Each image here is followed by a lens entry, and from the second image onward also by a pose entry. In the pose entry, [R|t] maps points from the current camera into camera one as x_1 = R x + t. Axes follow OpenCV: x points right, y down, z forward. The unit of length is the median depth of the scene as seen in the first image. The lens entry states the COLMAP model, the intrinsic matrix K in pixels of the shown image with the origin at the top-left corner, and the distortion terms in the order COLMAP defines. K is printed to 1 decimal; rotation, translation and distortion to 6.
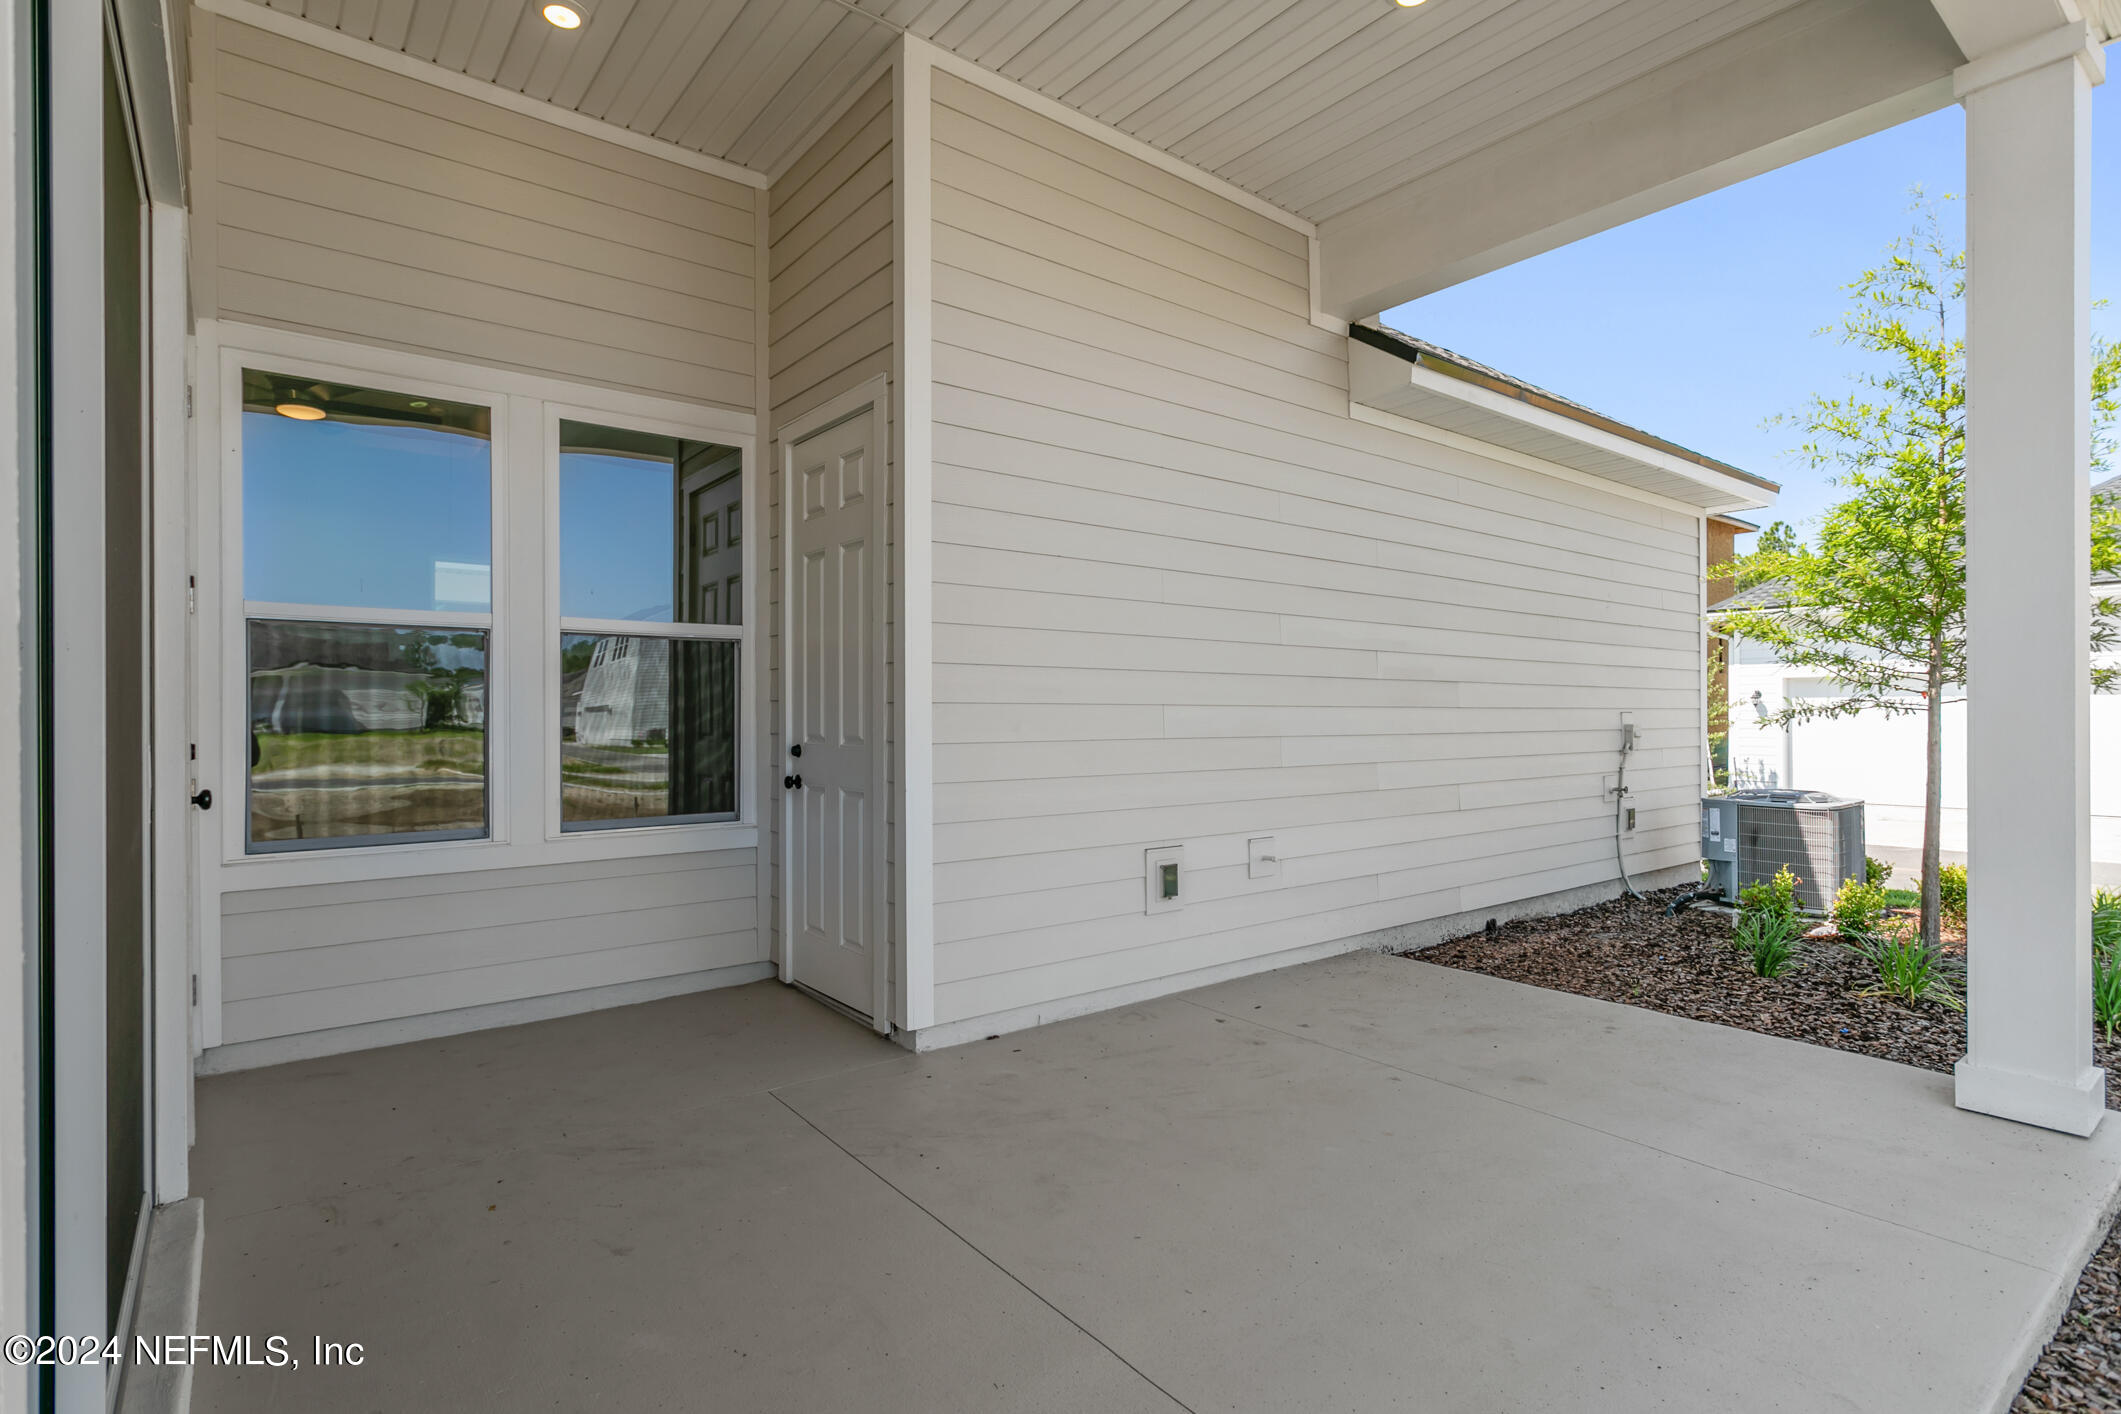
lens RADIAL K [[1047.2, 0, 1060.5], [0, 1047.2, 707.0], [0, 0, 1]] dist [-0.015897, -0.000256]
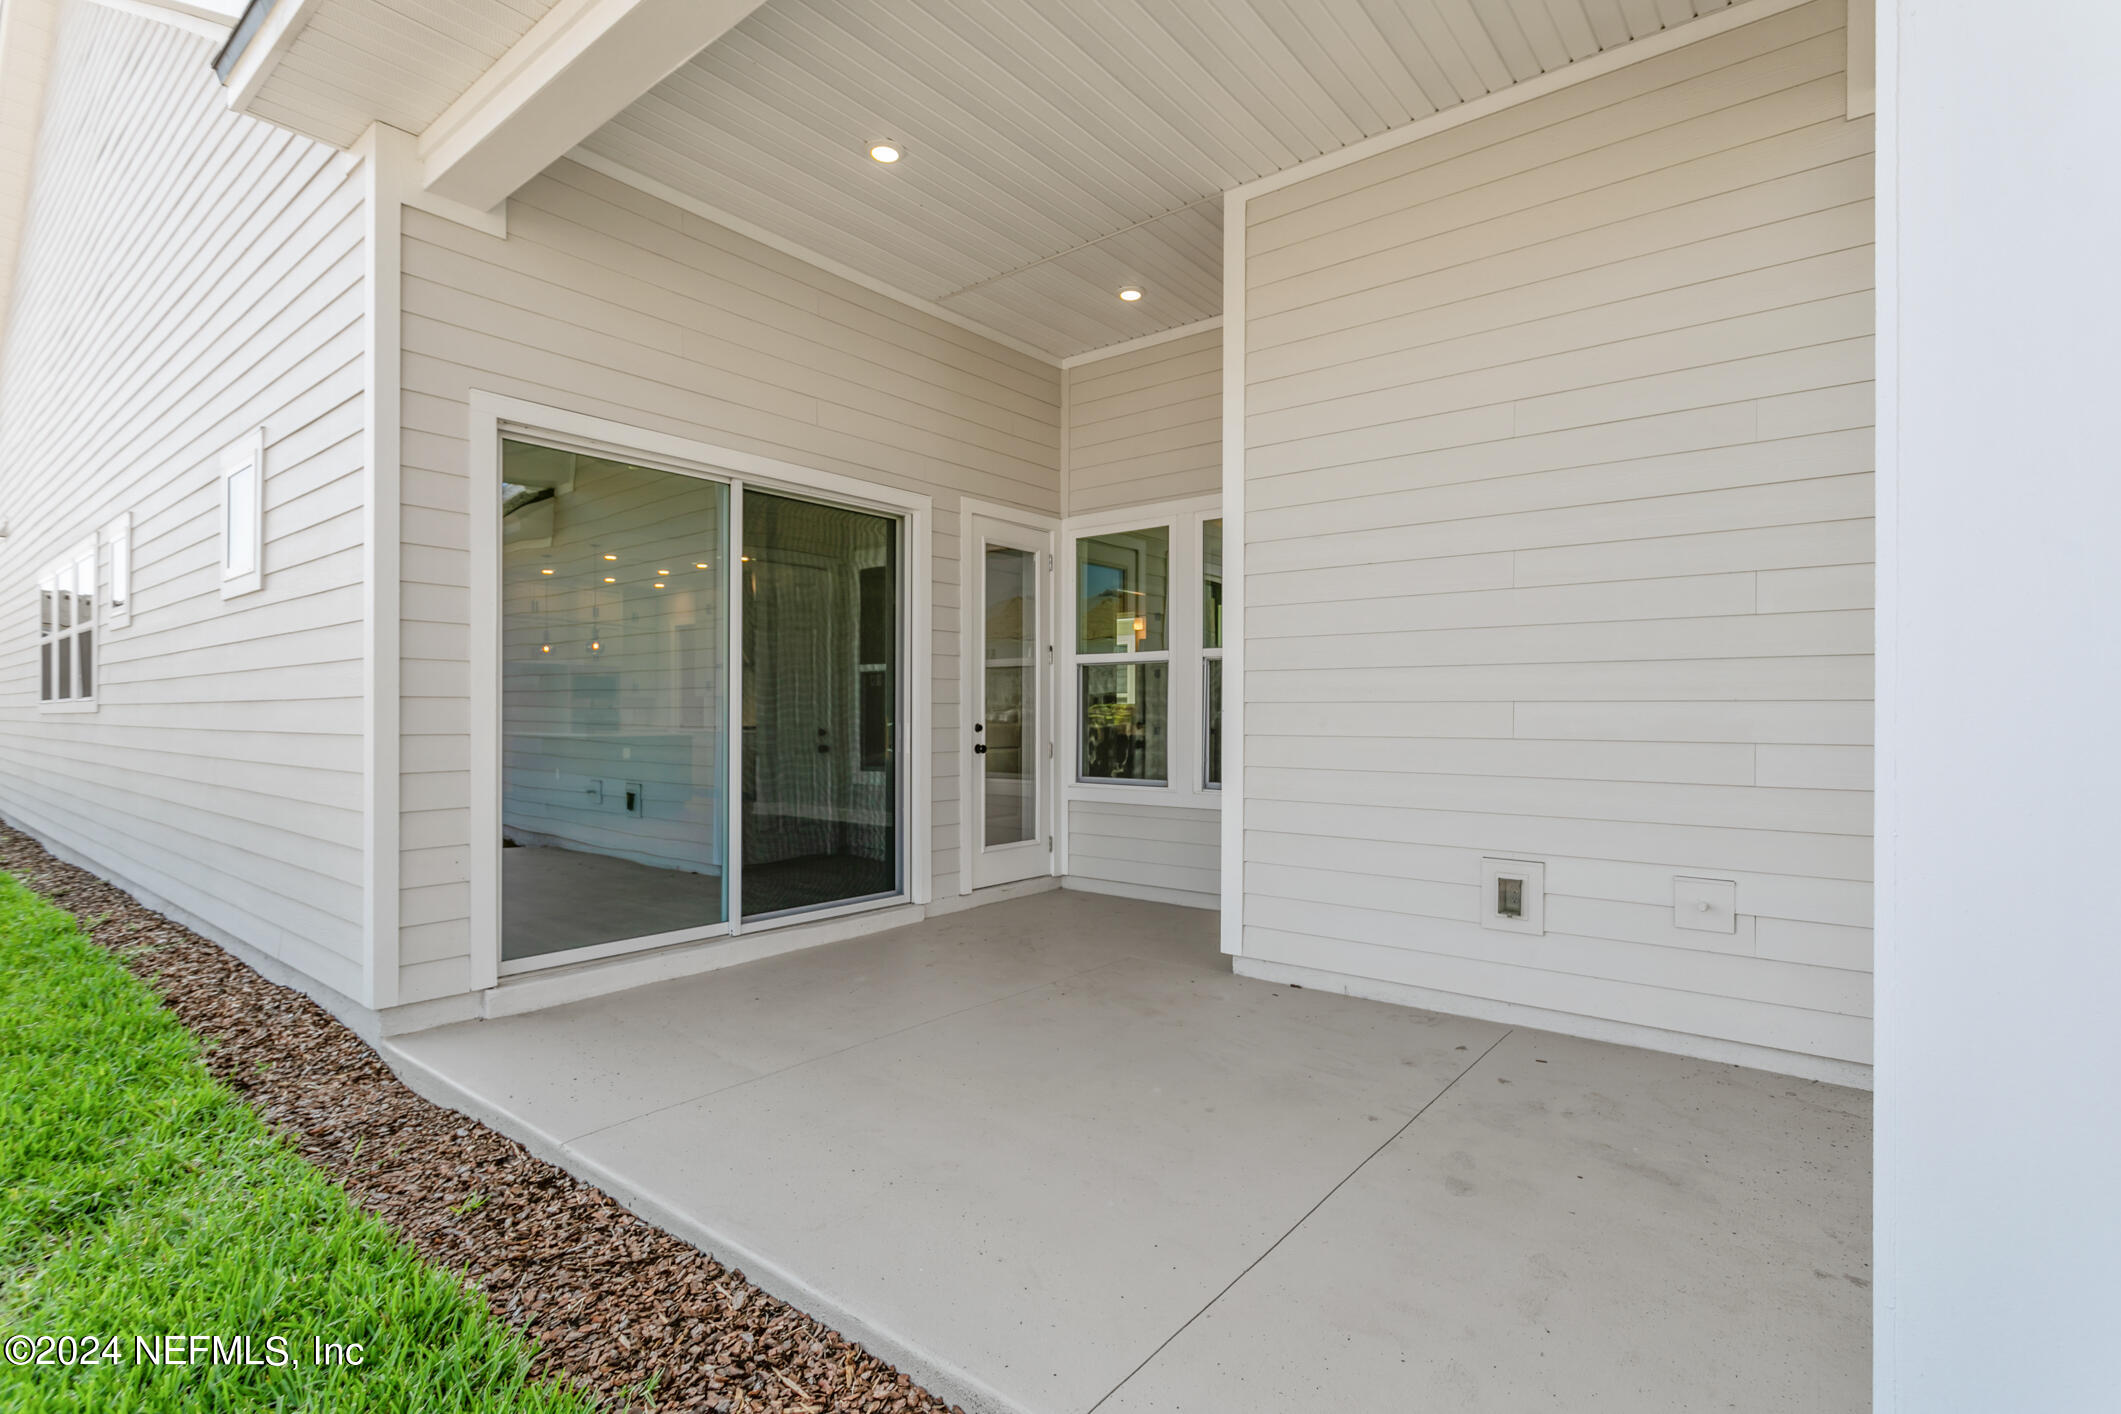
lens RADIAL K [[1020.2, 0, 1061.3], [0, 1020.2, 715.7], [0, 0, 1]] dist [0.001824, 0.000183]
pose [[0.223194, 0.003050, -0.974769, 0.872502], [0.002005, 0.999992, 0.003588, 0.006479], [0.974772, -0.002755, 0.223186, 0.429012]]
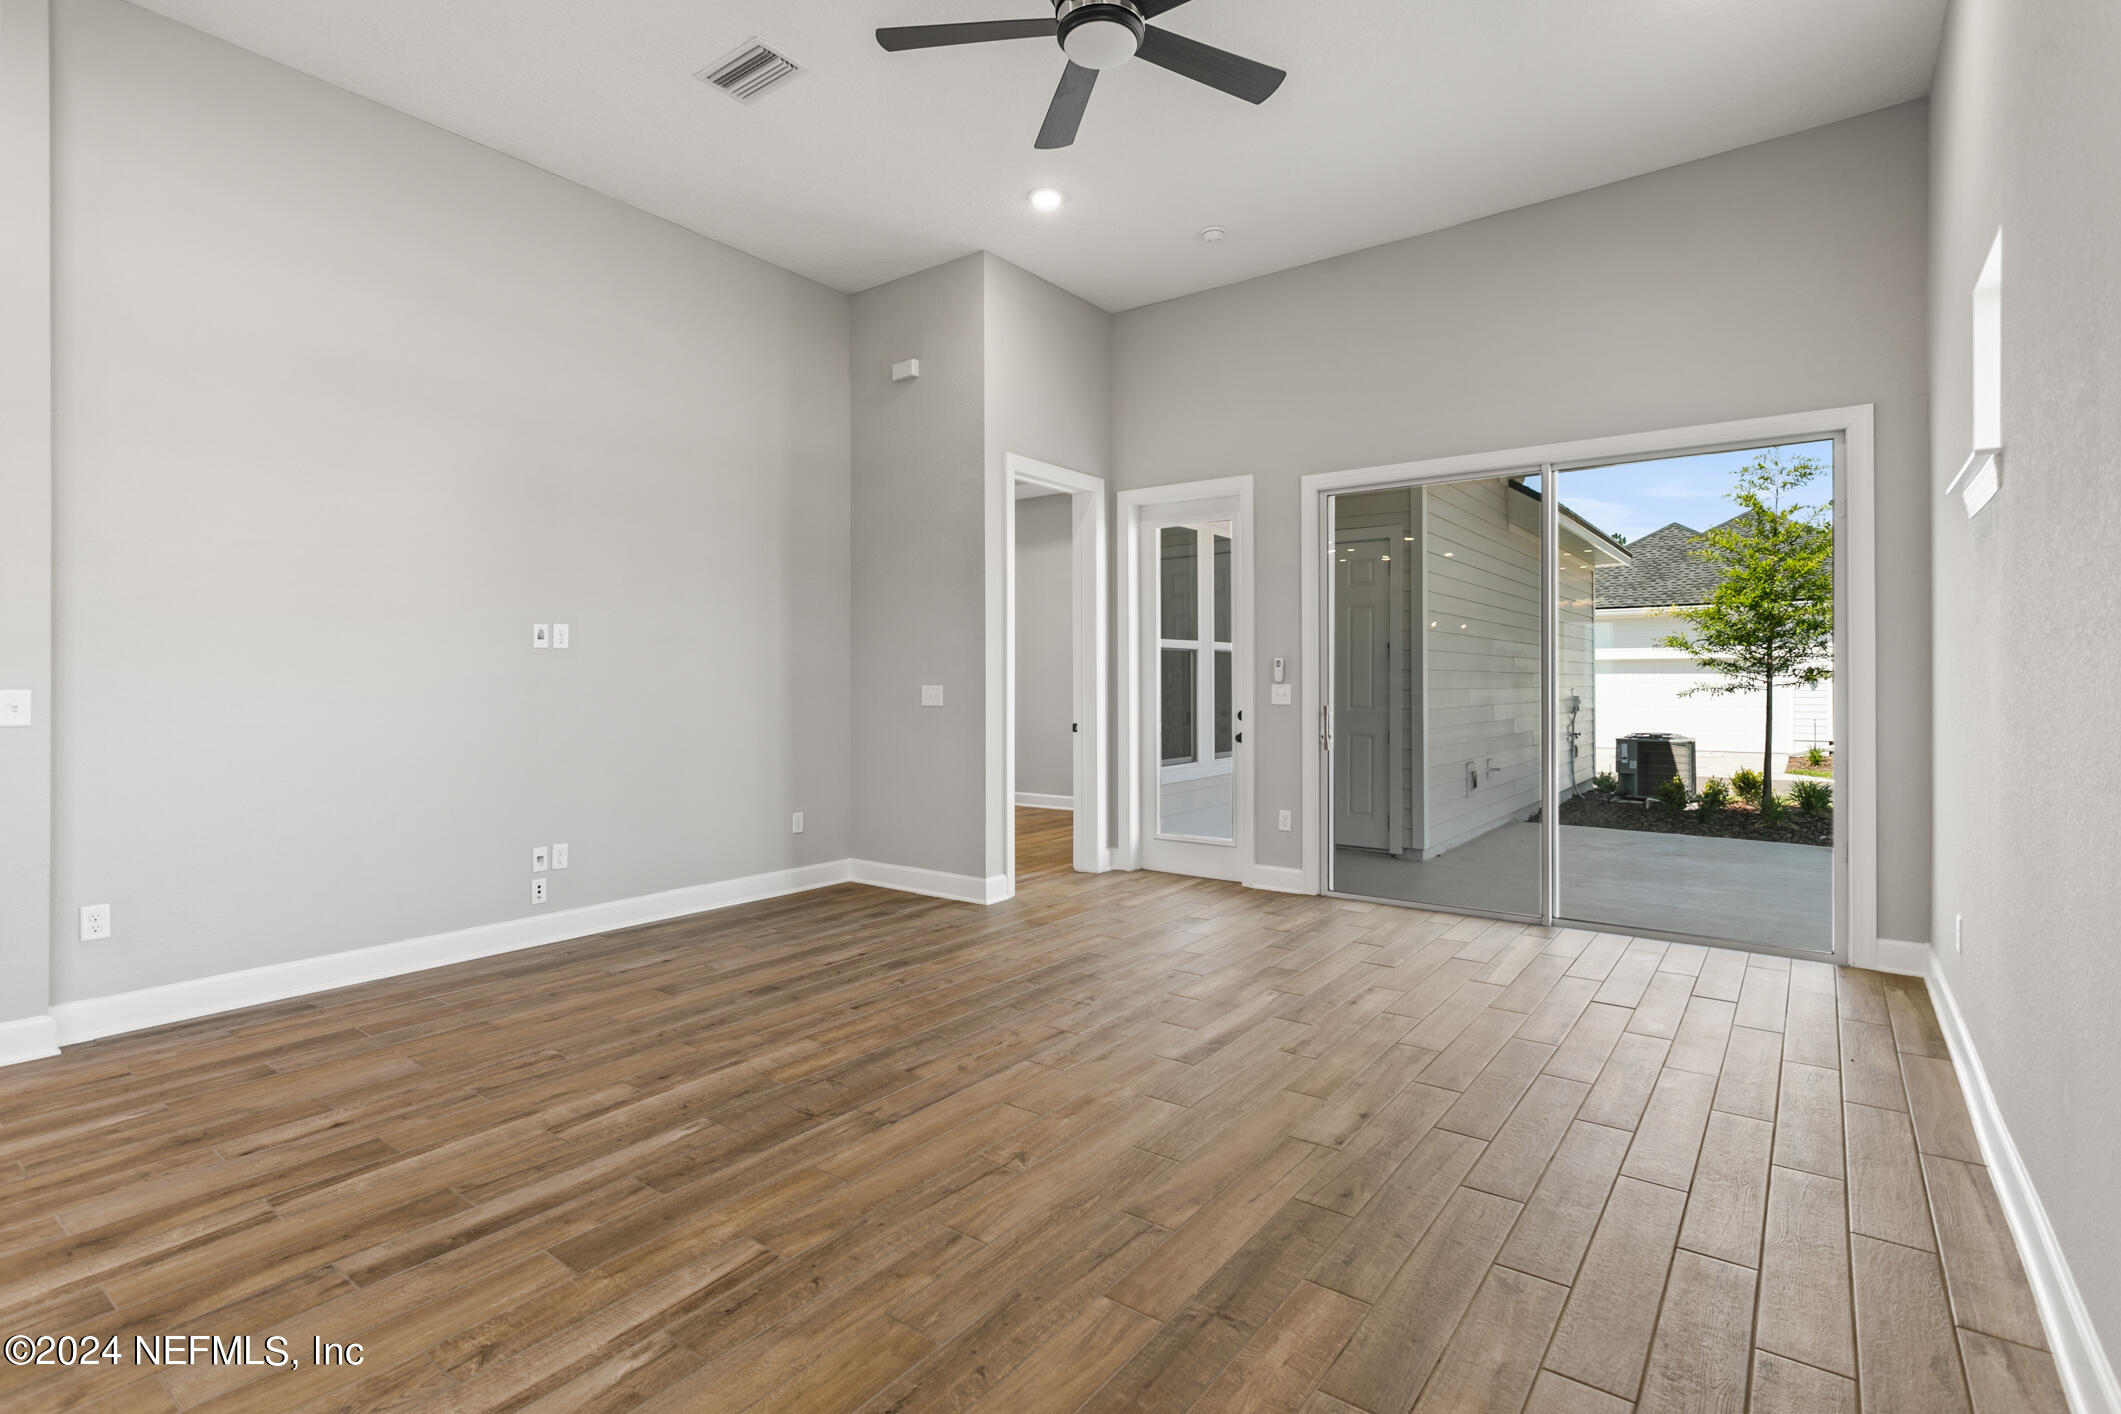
lens RADIAL K [[997.2, 0, 1060.5], [0, 997.2, 707.0], [0, 0, 1]] dist [-0.002618, 0.000378]
pose [[0.965283, -0.008303, 0.261075, -0.829337], [0.001375, 0.999642, 0.026709, -0.013905], [-0.261203, -0.025423, 0.964949, -0.429997]]
